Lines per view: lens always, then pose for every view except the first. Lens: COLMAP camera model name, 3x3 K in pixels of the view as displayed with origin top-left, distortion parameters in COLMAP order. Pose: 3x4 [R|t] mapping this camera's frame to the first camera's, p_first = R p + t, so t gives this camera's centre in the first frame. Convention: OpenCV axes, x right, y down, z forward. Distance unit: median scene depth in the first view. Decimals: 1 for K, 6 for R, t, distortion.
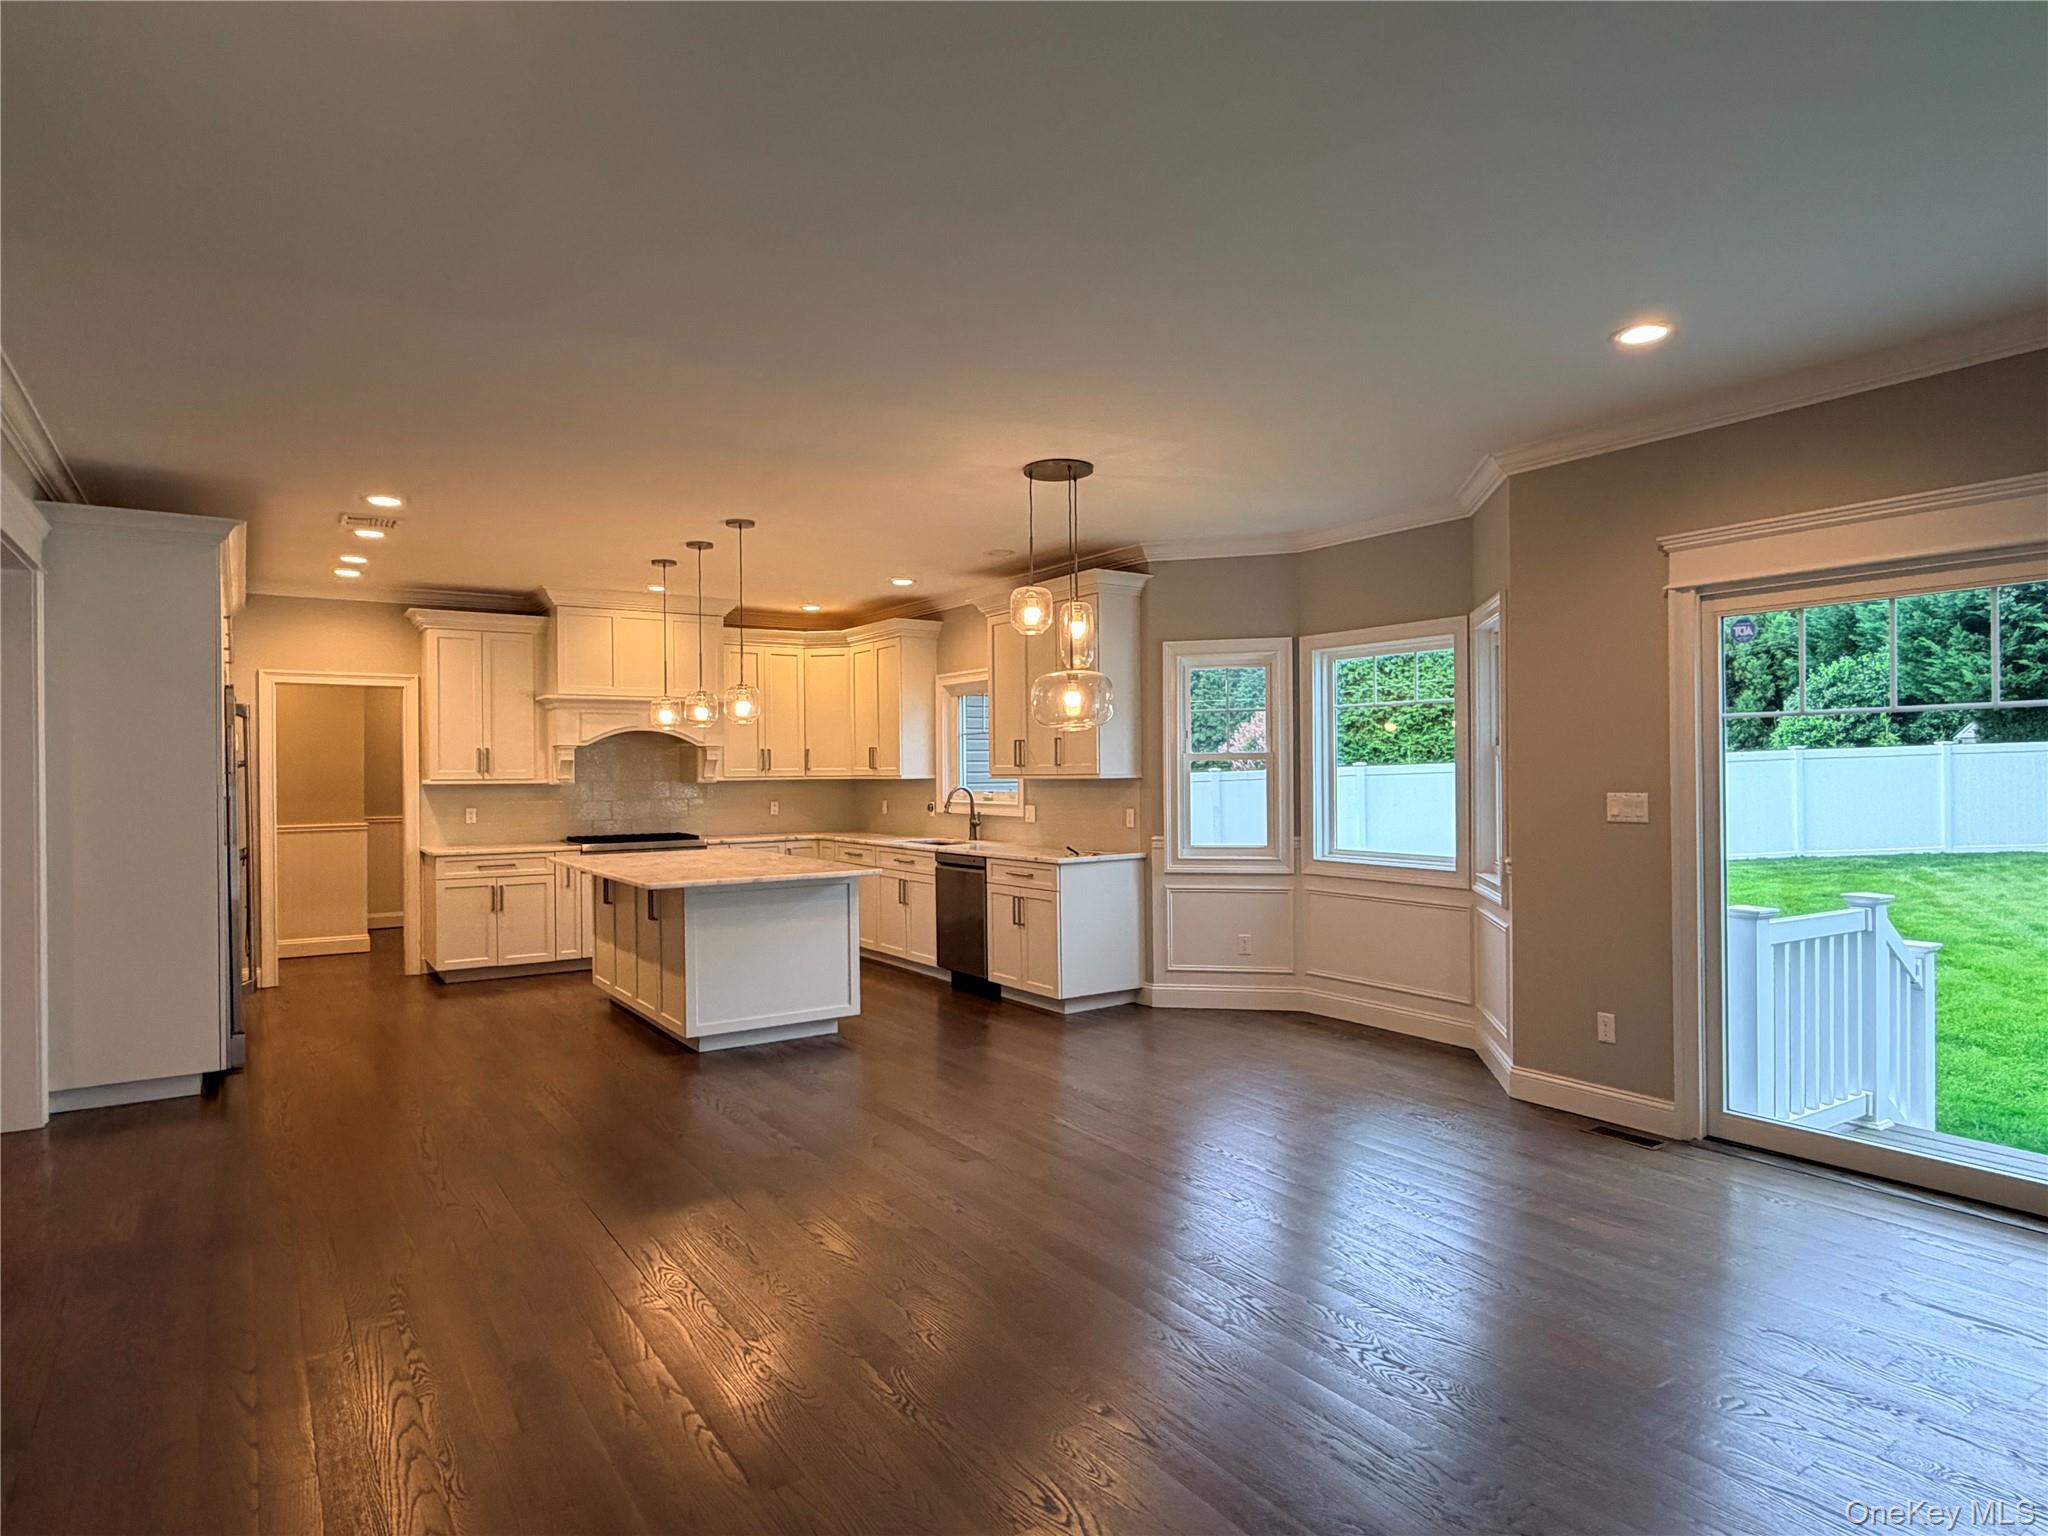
lens RADIAL K [[1171.5, 0, 1009.0], [0, 1171.5, 771.6], [0, 0, 1]] dist [0.002452, -0.002858]
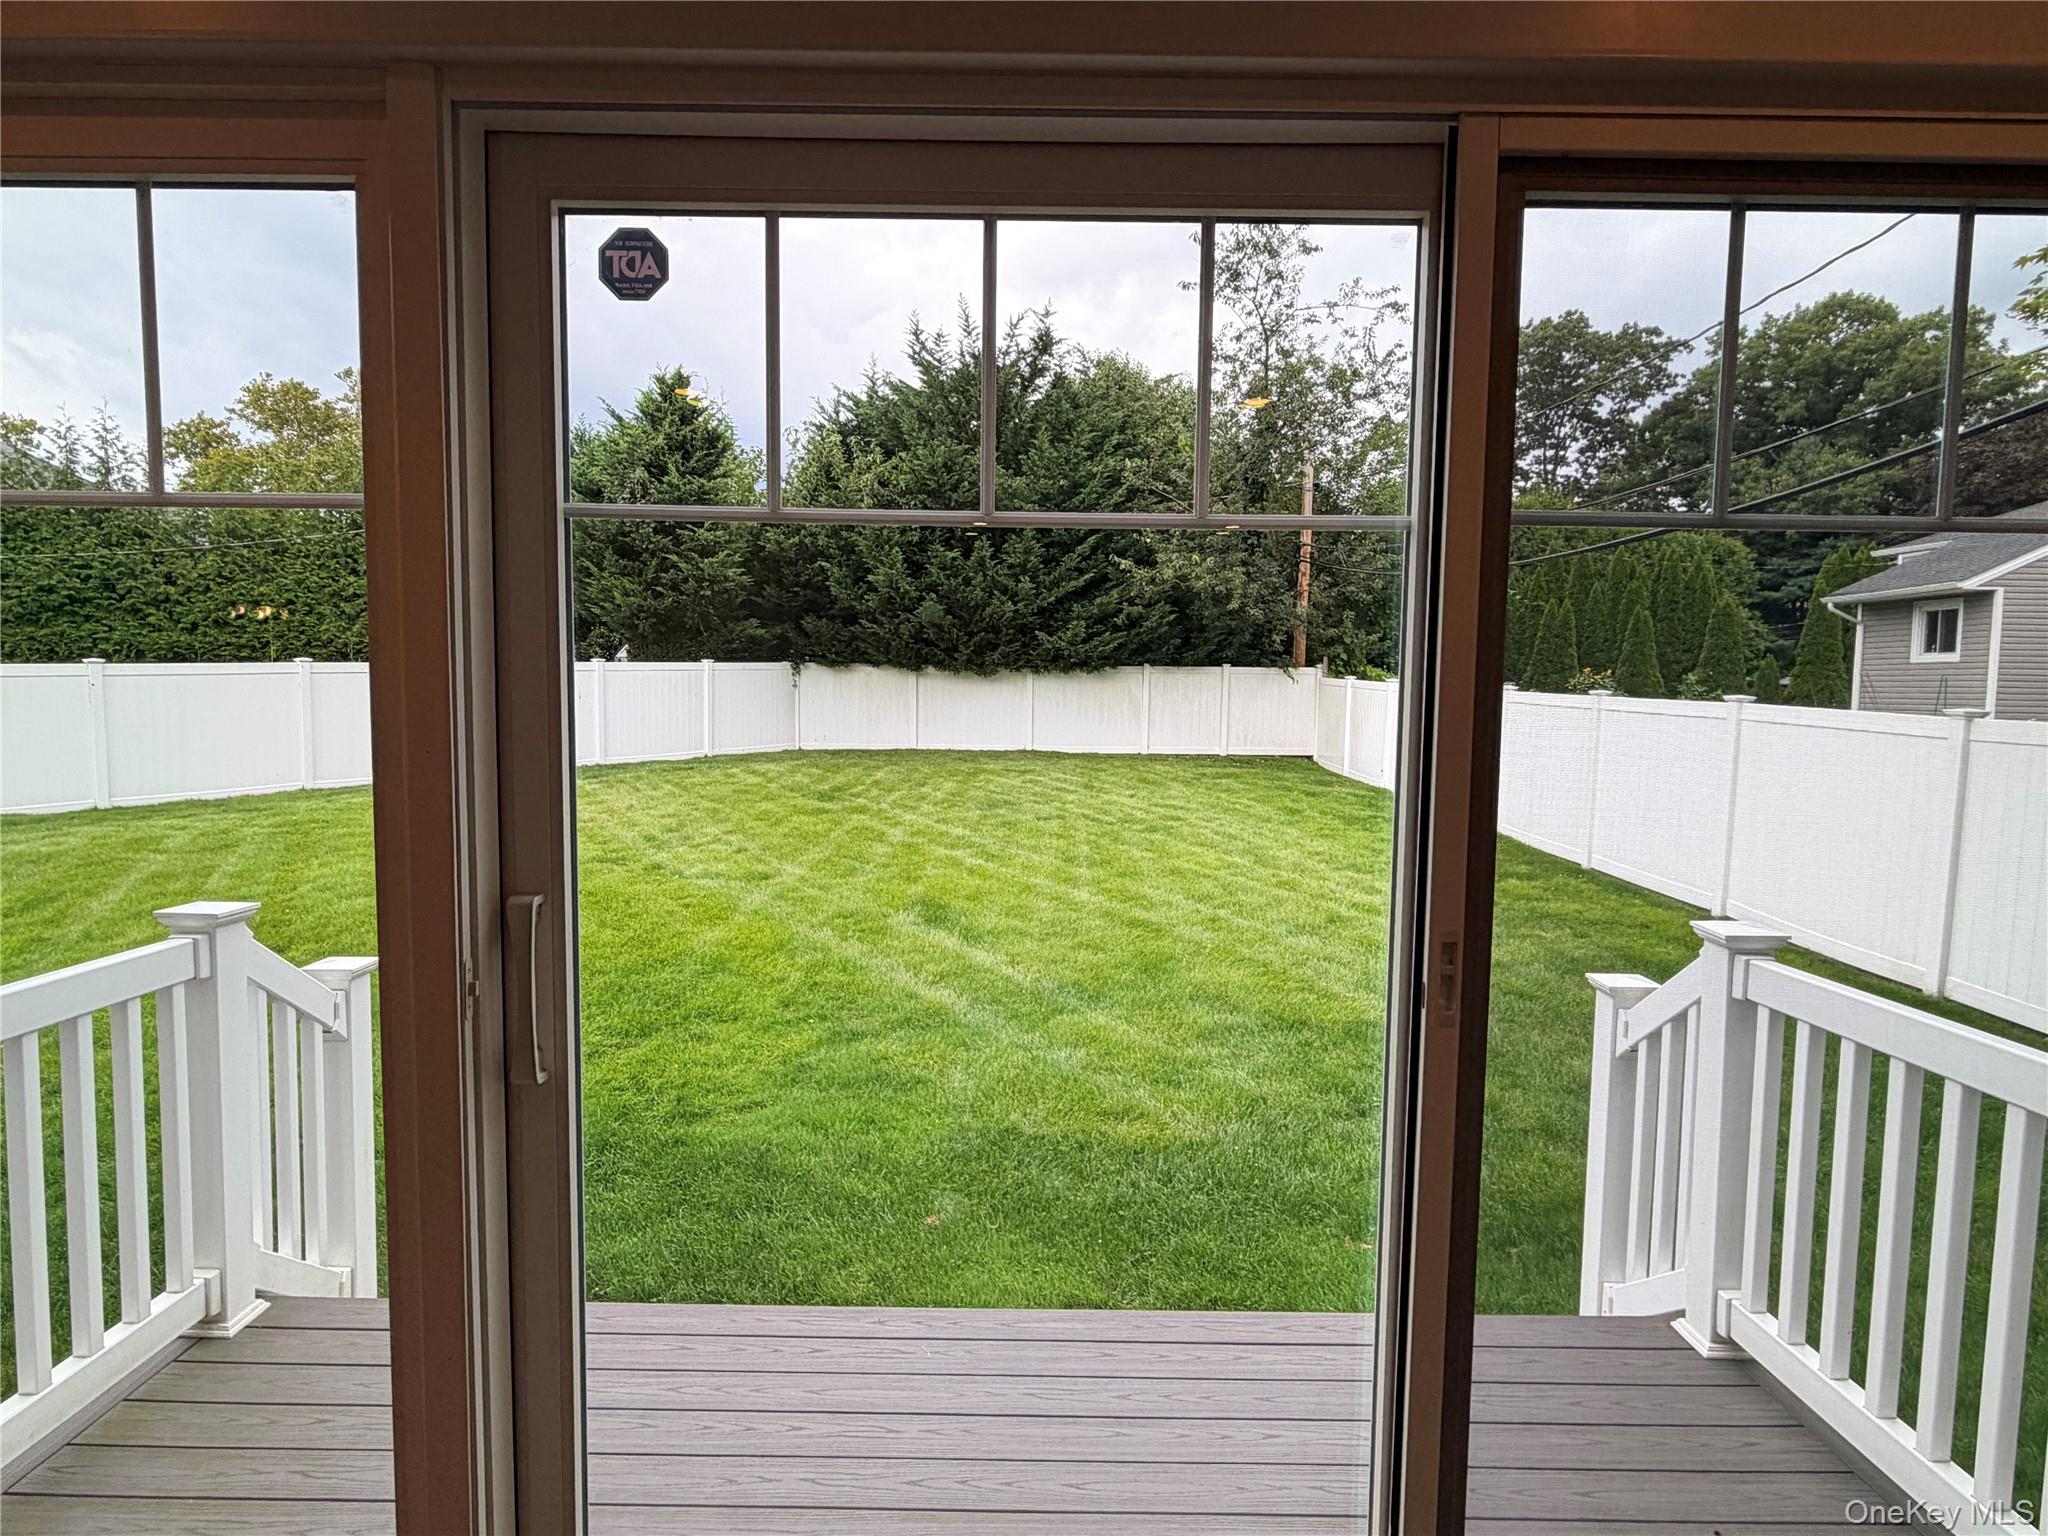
lens RADIAL K [[1171.5, 0, 1022.6], [0, 1171.5, 778.9], [0, 0, 1]] dist [0.002452, -0.002858]
pose [[0.549615, -0.048832, 0.833990, 0.303385], [-0.018763, 0.997317, 0.070761, 0.000515], [-0.835207, -0.054539, 0.547224, 0.245073]]
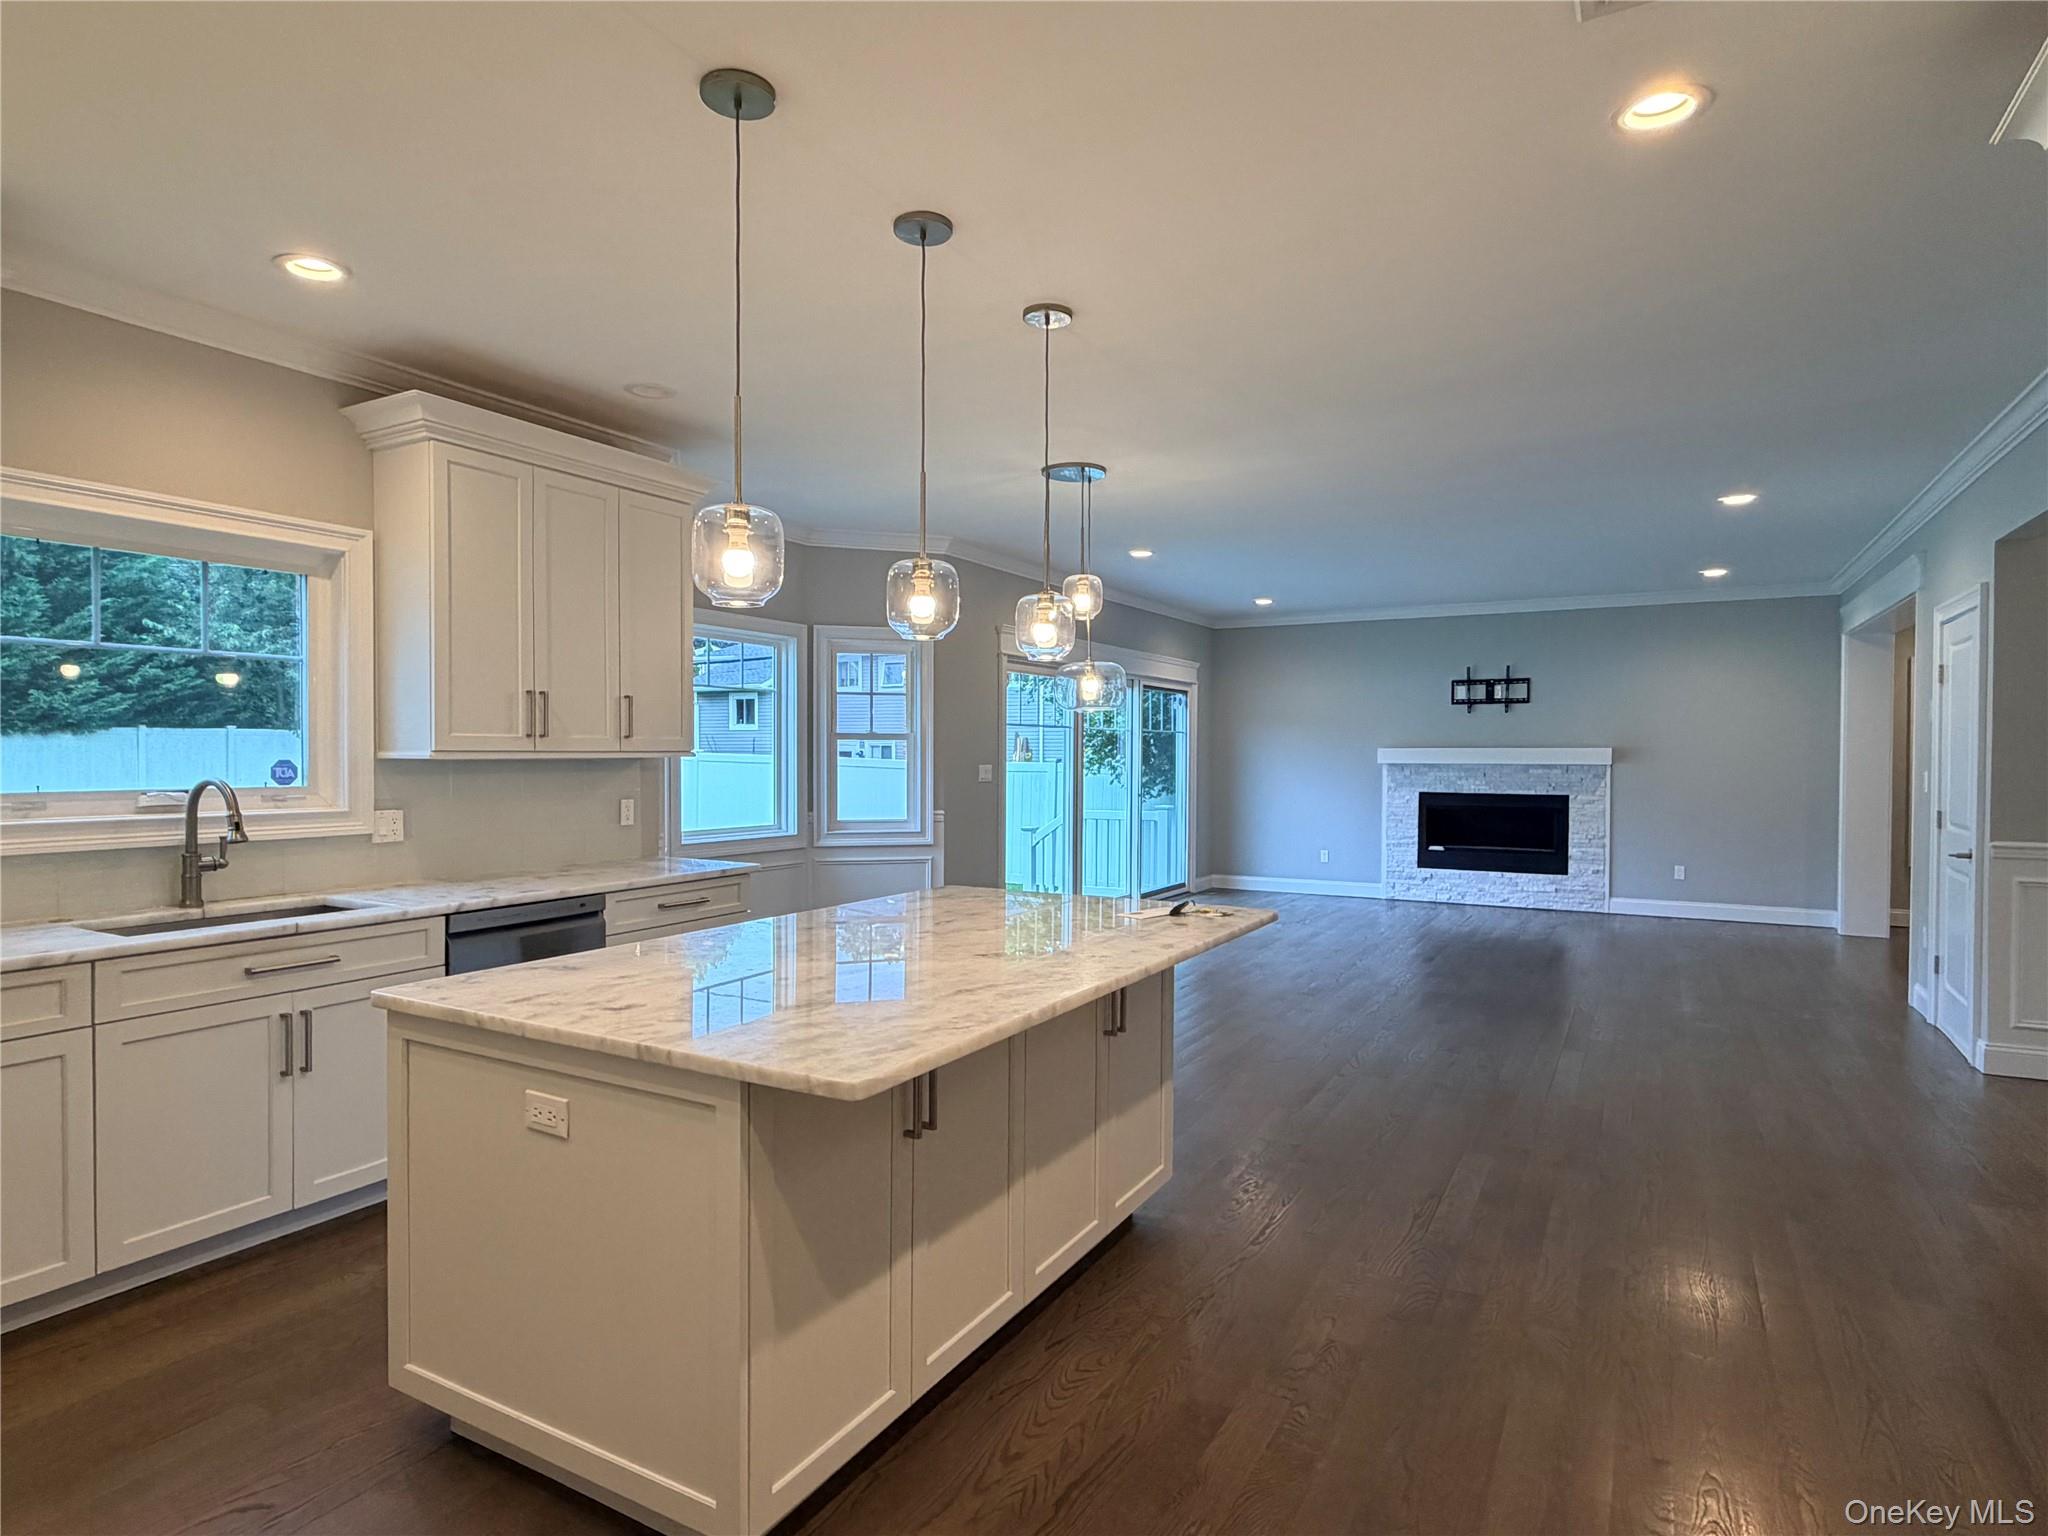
lens RADIAL K [[1171.5, 0, 1008.0], [0, 1171.5, 756.7], [0, 0, 1]] dist [0.002452, -0.002858]
pose [[-0.469392, 0.003863, 0.882981, -0.579168], [0.001789, 0.999993, -0.003424, 0.007008], [-0.882988, -0.000027, -0.469395, 1.015174]]
